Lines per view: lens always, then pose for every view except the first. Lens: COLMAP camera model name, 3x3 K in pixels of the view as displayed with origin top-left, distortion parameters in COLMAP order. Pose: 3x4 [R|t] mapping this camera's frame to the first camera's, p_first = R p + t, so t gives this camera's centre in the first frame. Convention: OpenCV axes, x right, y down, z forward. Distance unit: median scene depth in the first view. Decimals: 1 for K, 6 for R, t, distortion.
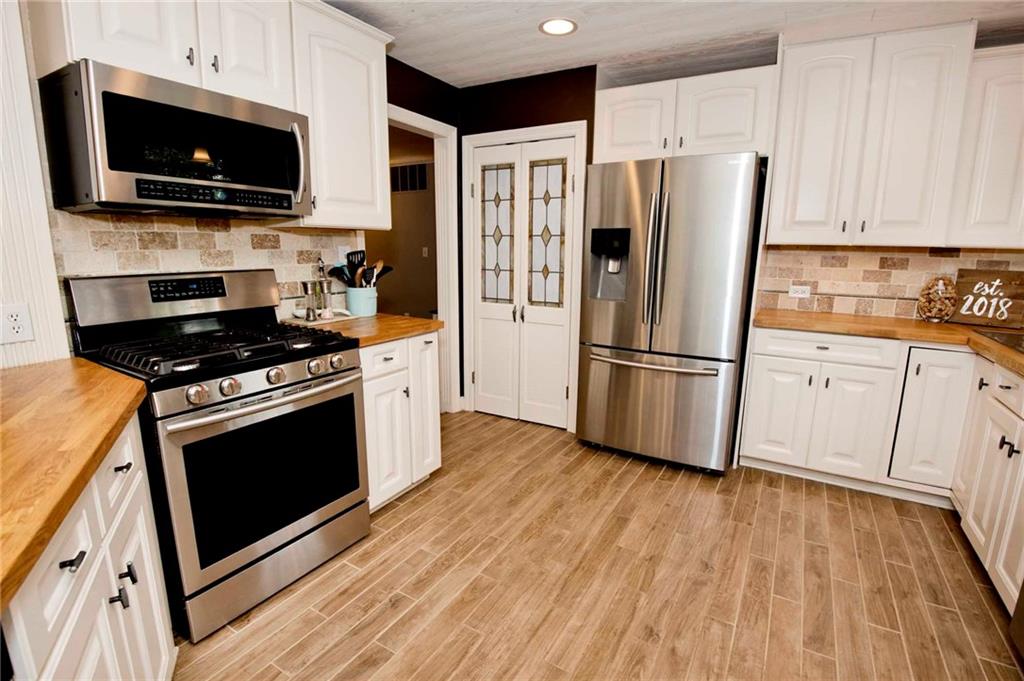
lens RADIAL K [[477.9, 0, 515.4], [0, 477.9, 337.7], [0, 0, 1]] dist [0.001364, -0.025135]
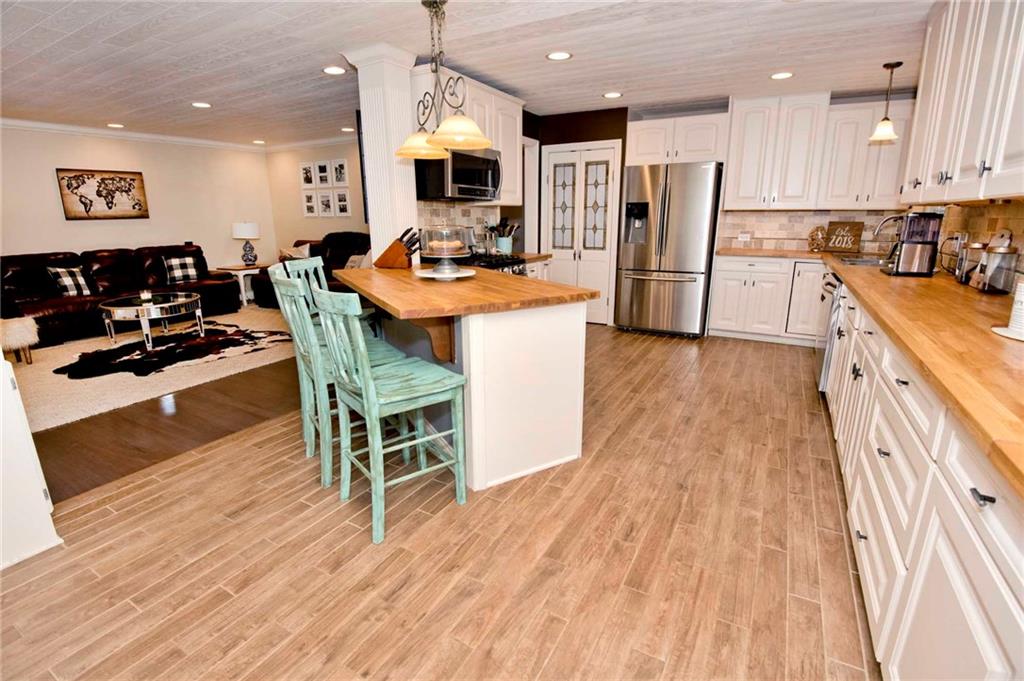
lens RADIAL K [[470.1, 0, 508.7], [0, 470.1, 335.7], [0, 0, 1]] dist [-0.000835, -0.024347]
pose [[0.999802, -0.019036, 0.005749, -0.315837], [0.018650, 0.997964, 0.060990, 0.160386], [-0.006898, -0.060871, 0.998122, -0.820729]]
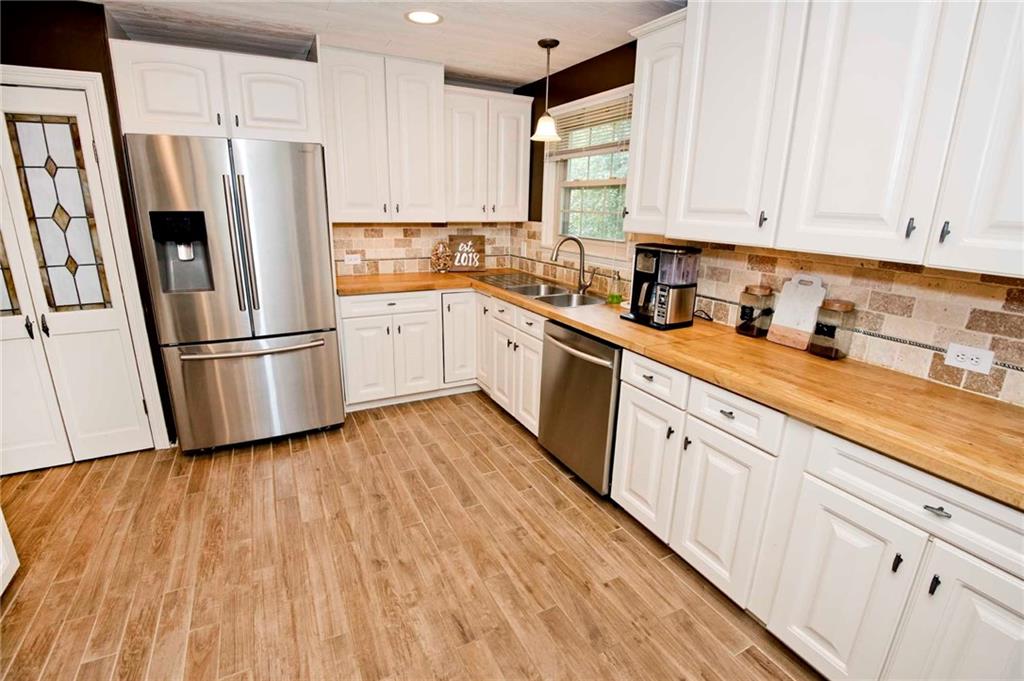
lens RADIAL K [[466.9, 0, 515.3], [0, 466.9, 338.6], [0, 0, 1]] dist [-0.020998, -0.009331]
pose [[0.523696, -0.233991, 0.819140, -0.229138], [0.144793, 0.971997, 0.185085, -0.069598], [-0.839510, 0.021678, 0.542912, 0.025085]]
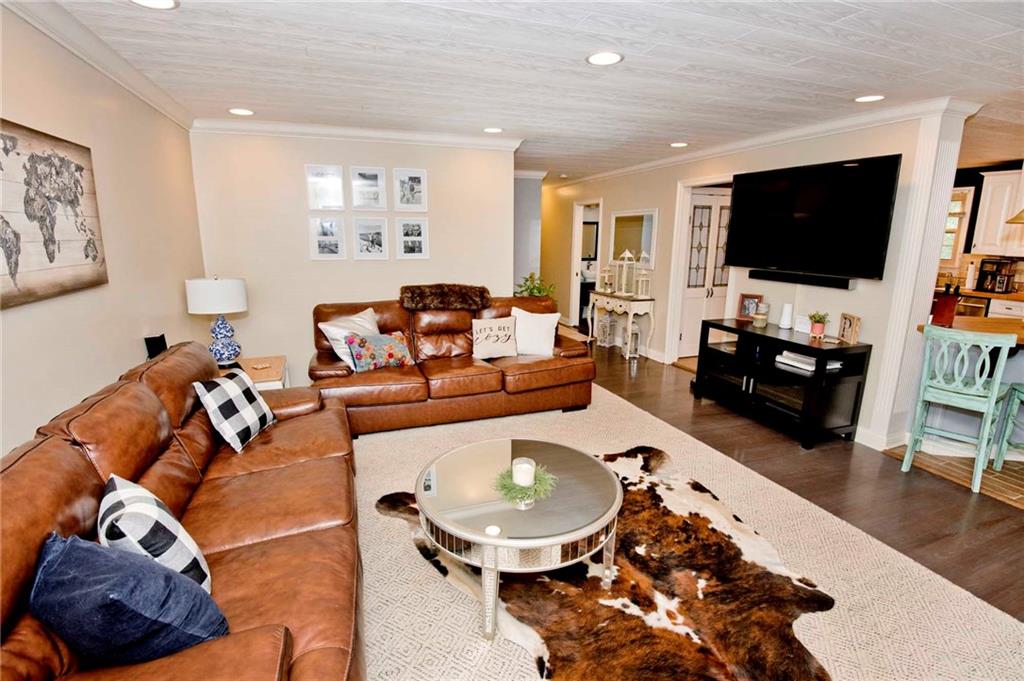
lens RADIAL K [[477.9, 0, 515.4], [0, 477.9, 337.7], [0, 0, 1]] dist [0.001364, -0.025135]
pose [[0.646172, -0.168260, 0.744413, -2.272814], [0.147358, 0.984546, 0.094626, -0.202675], [-0.748831, 0.048551, 0.660980, 0.509260]]
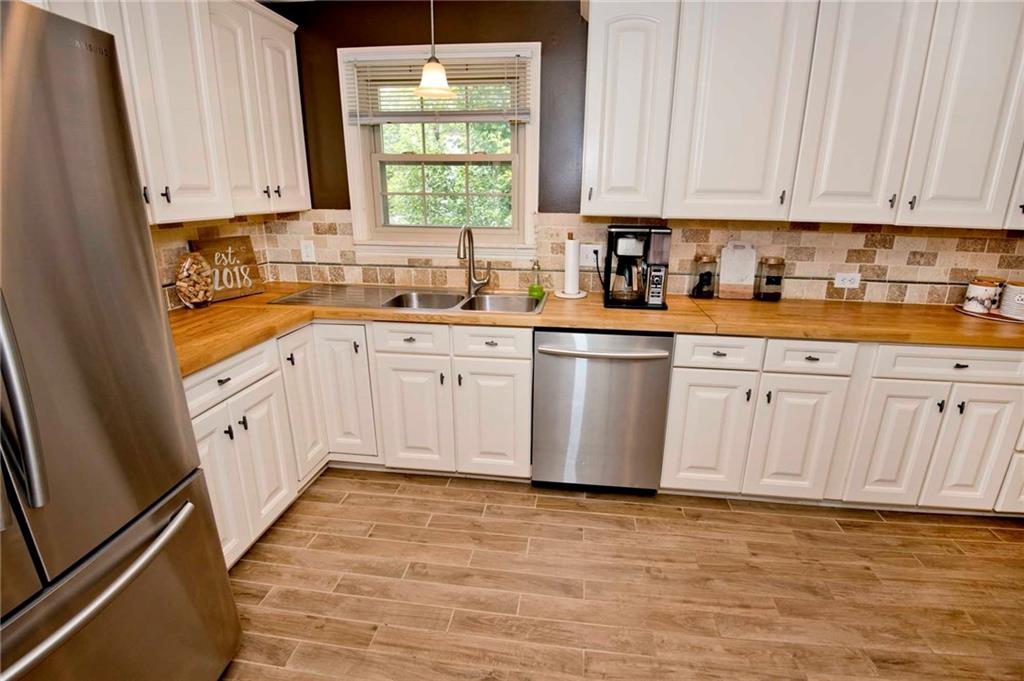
lens RADIAL K [[482.9, 0, 532.8], [0, 482.9, 336.8], [0, 0, 1]] dist [-0.013052, -0.015262]
pose [[-0.400316, -0.278766, 0.872947, -0.094436], [0.155628, 0.918087, 0.364548, -0.202064], [-0.903066, 0.281789, -0.324141, 0.760630]]
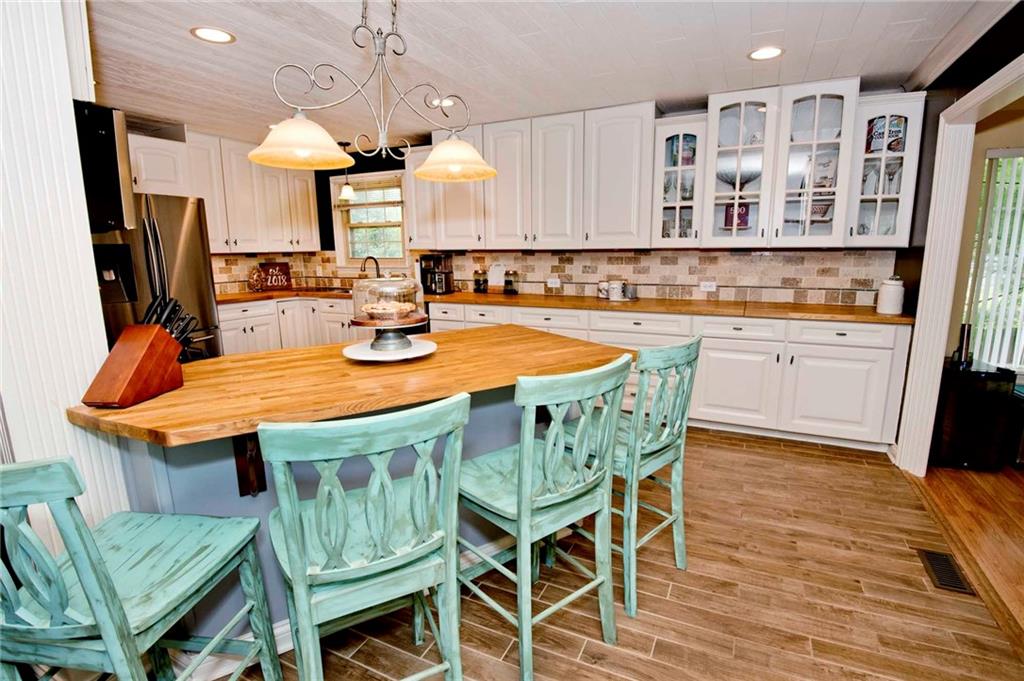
lens RADIAL K [[482.9, 0, 532.8], [0, 482.9, 336.8], [0, 0, 1]] dist [-0.013052, -0.015262]
pose [[-0.100133, -0.189664, 0.976730, -1.165046], [0.193076, 0.959299, 0.206073, -0.043648], [-0.976061, 0.209218, -0.059438, 0.070352]]
